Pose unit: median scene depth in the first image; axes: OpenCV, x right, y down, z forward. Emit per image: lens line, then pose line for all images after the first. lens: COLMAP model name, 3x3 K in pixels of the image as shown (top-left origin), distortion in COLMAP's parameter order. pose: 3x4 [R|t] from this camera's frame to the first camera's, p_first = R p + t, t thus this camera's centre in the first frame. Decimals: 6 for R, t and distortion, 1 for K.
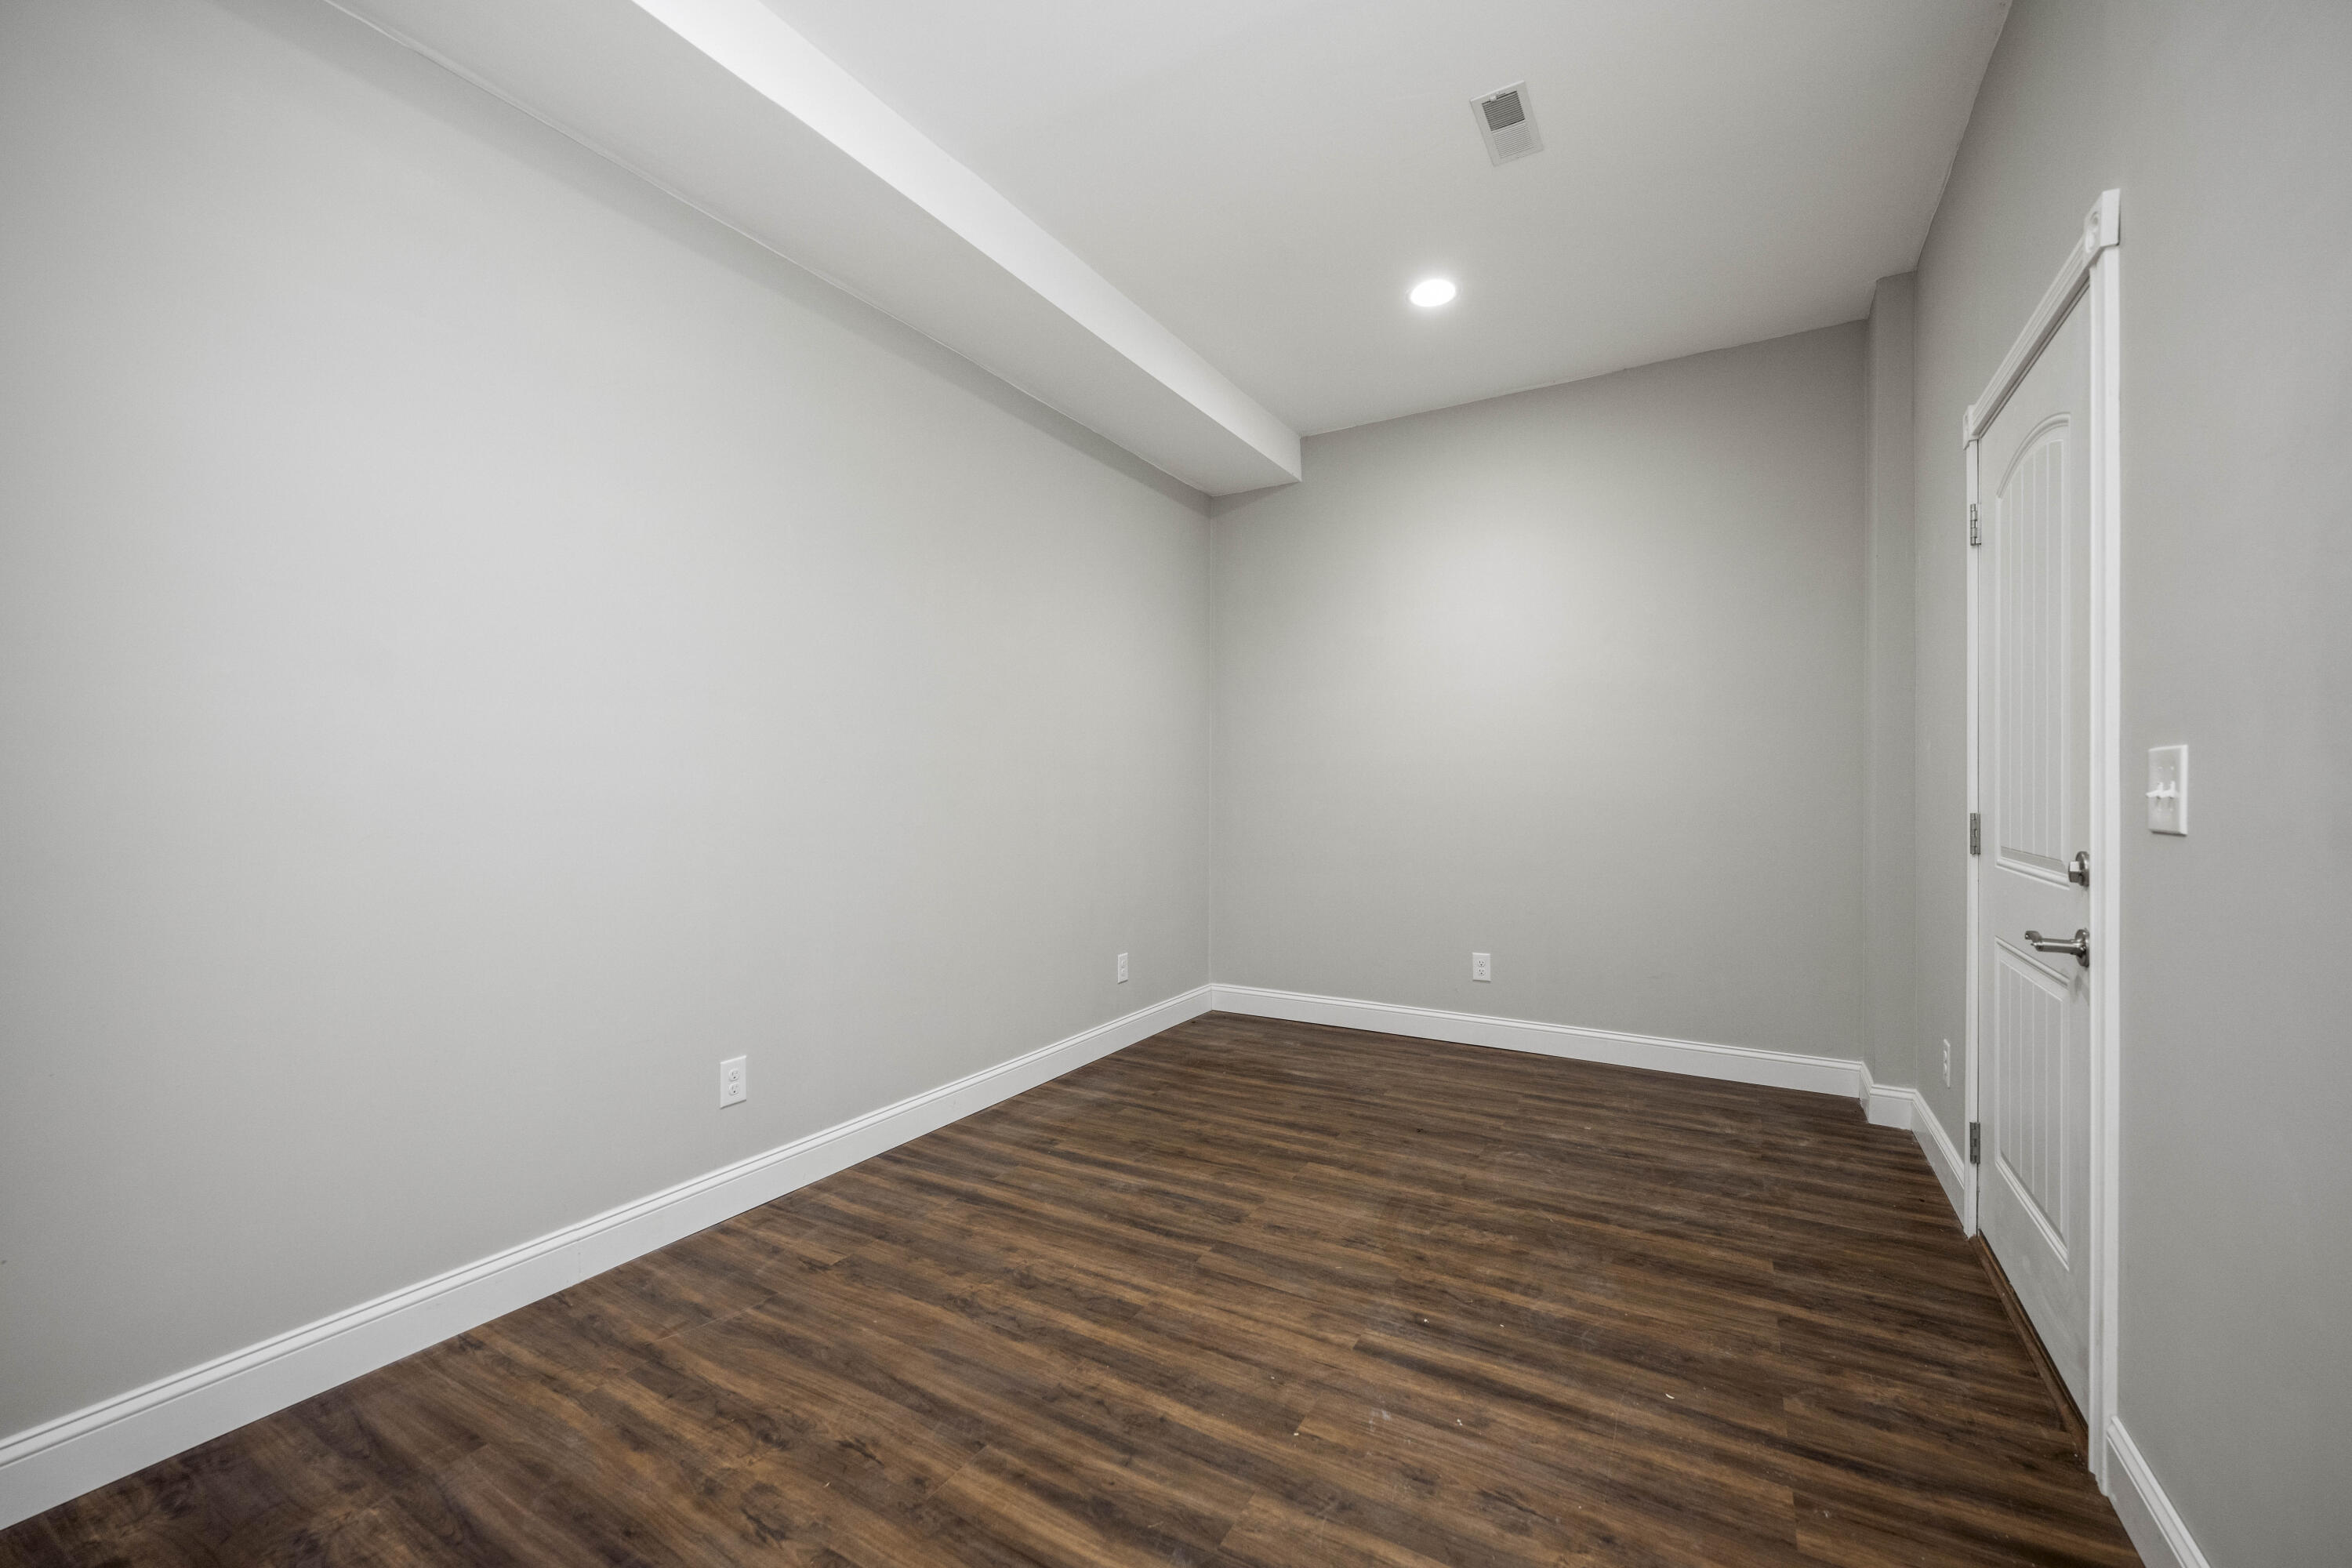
lens RADIAL K [[957.5, 0, 1169.3], [0, 957.5, 790.0], [0, 0, 1]] dist [-0.004513, -0.000530]
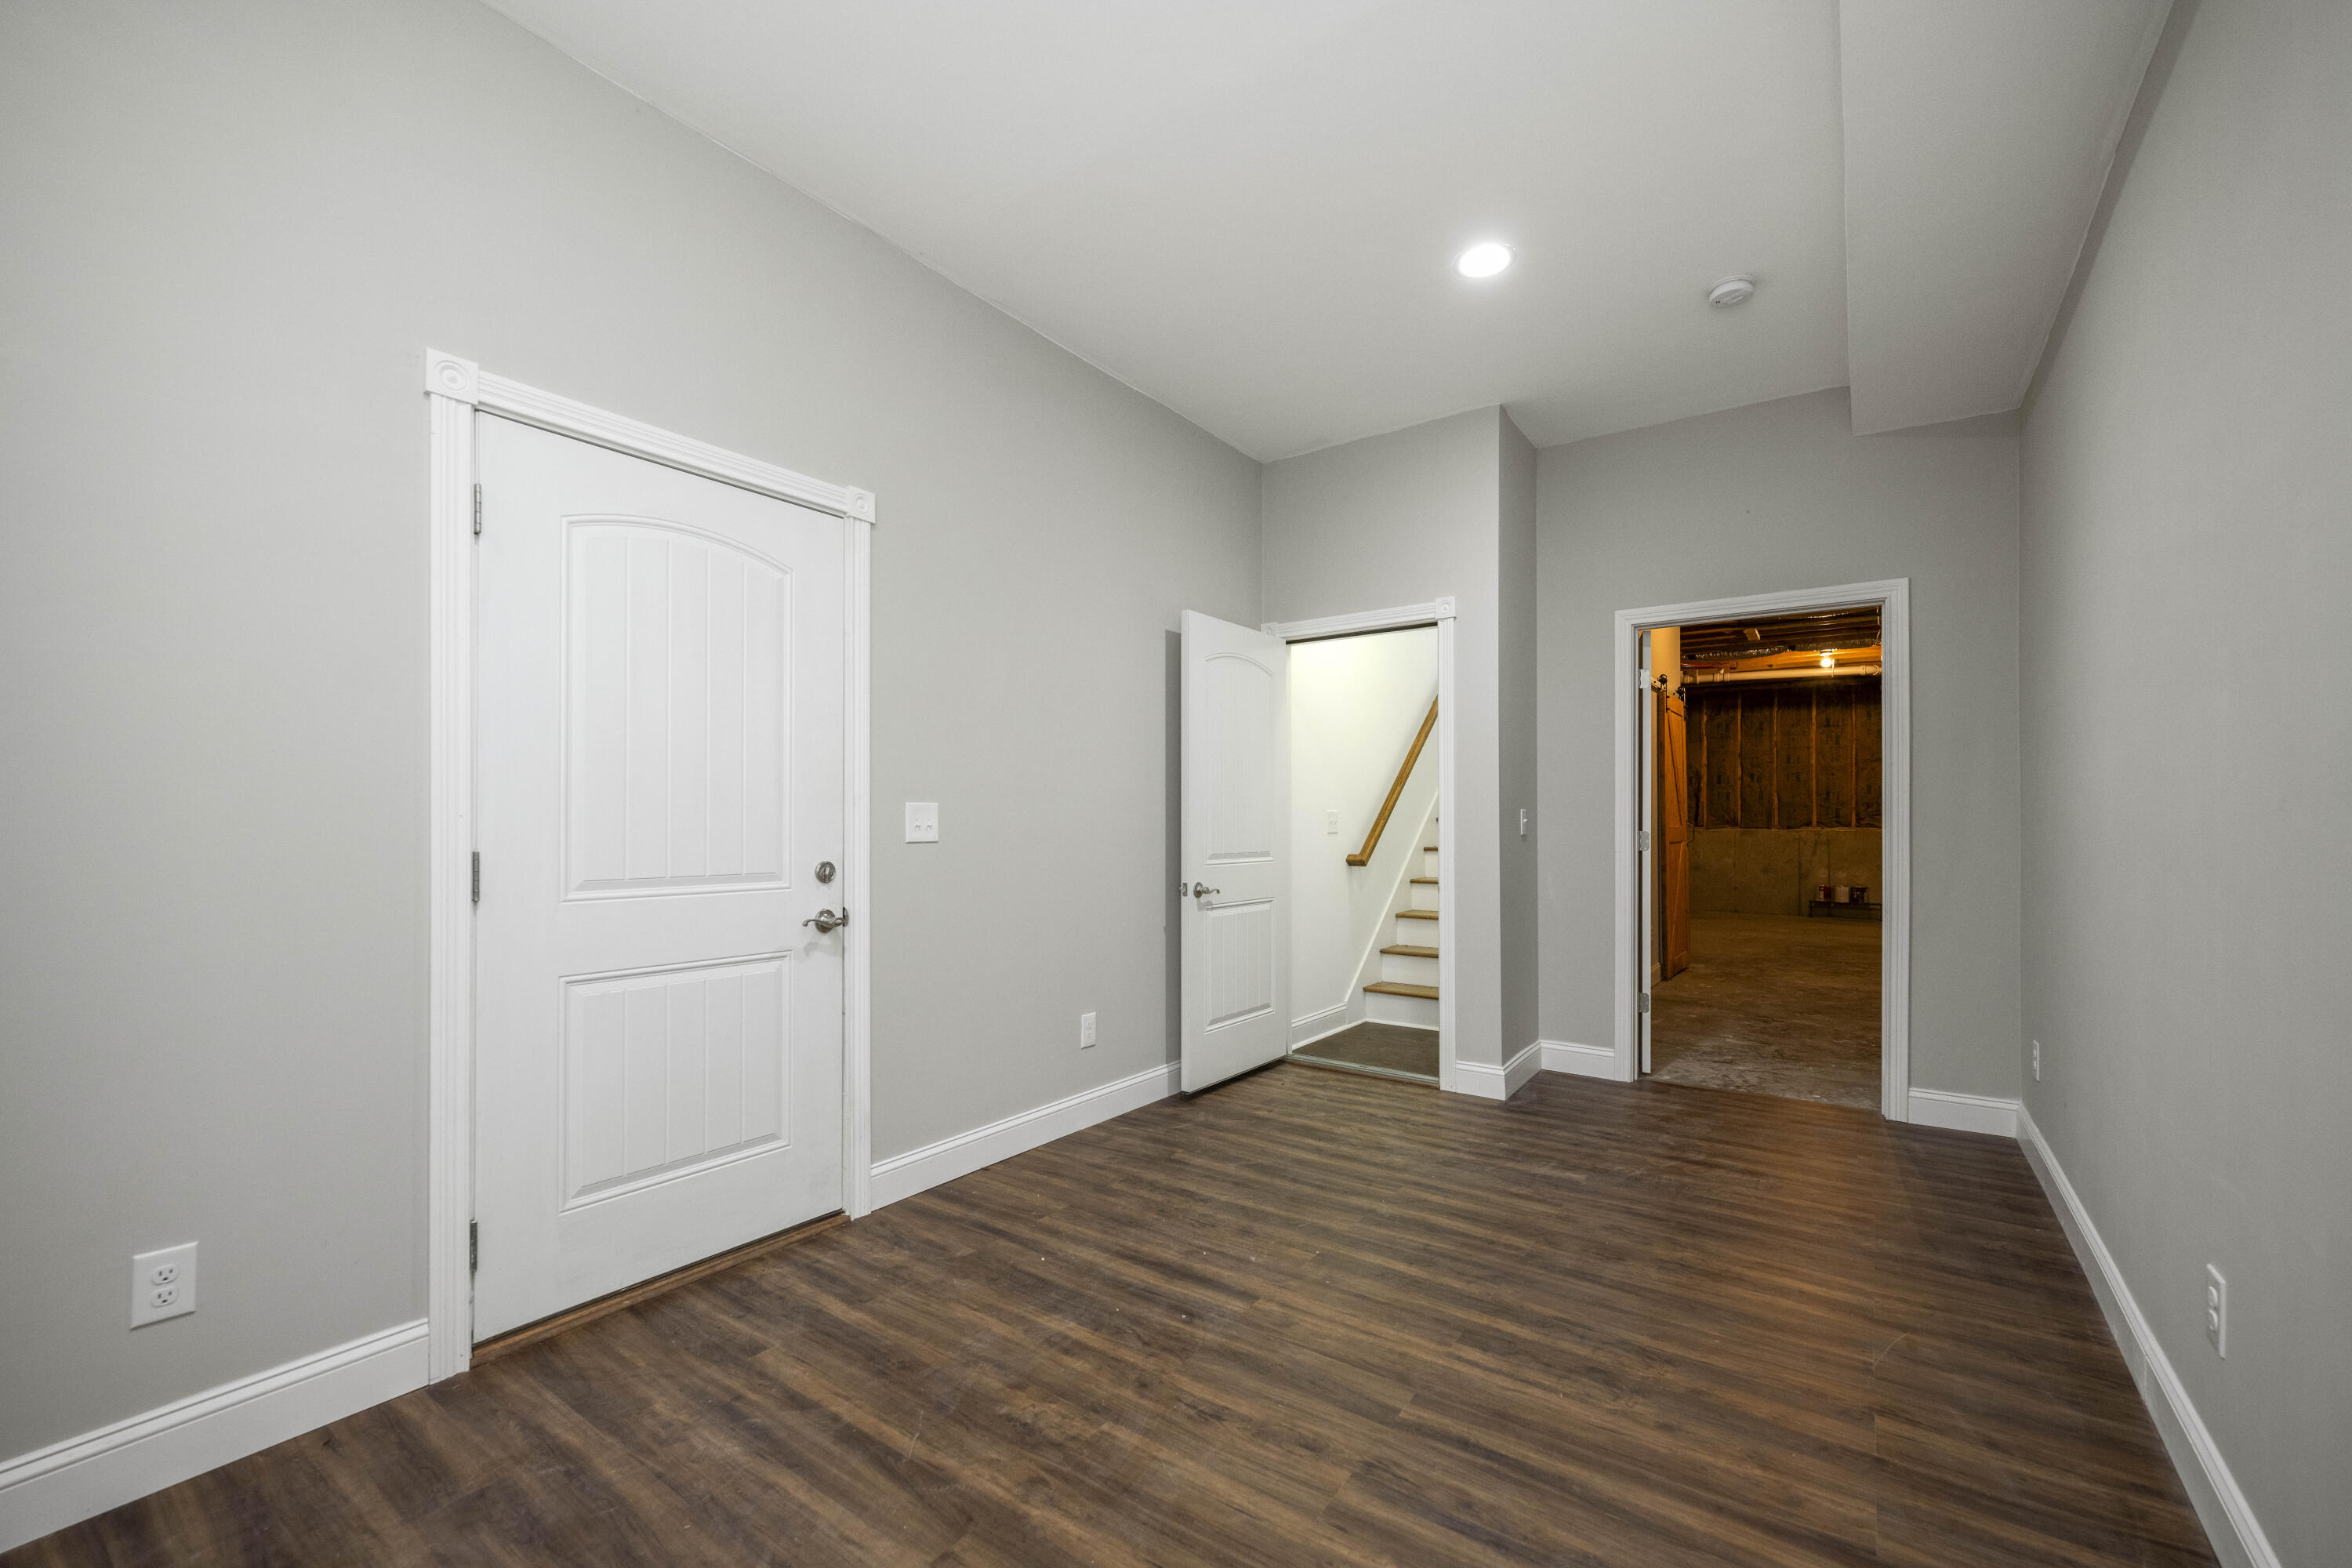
lens RADIAL K [[957.5, 0, 1189.1], [0, 957.5, 802.1], [0, 0, 1]] dist [-0.004513, -0.000530]
pose [[-0.996823, 0.002160, 0.079621, 0.168647], [0.000759, 0.999844, -0.017633, -0.004964], [-0.079647, -0.017517, -0.996669, 2.001730]]
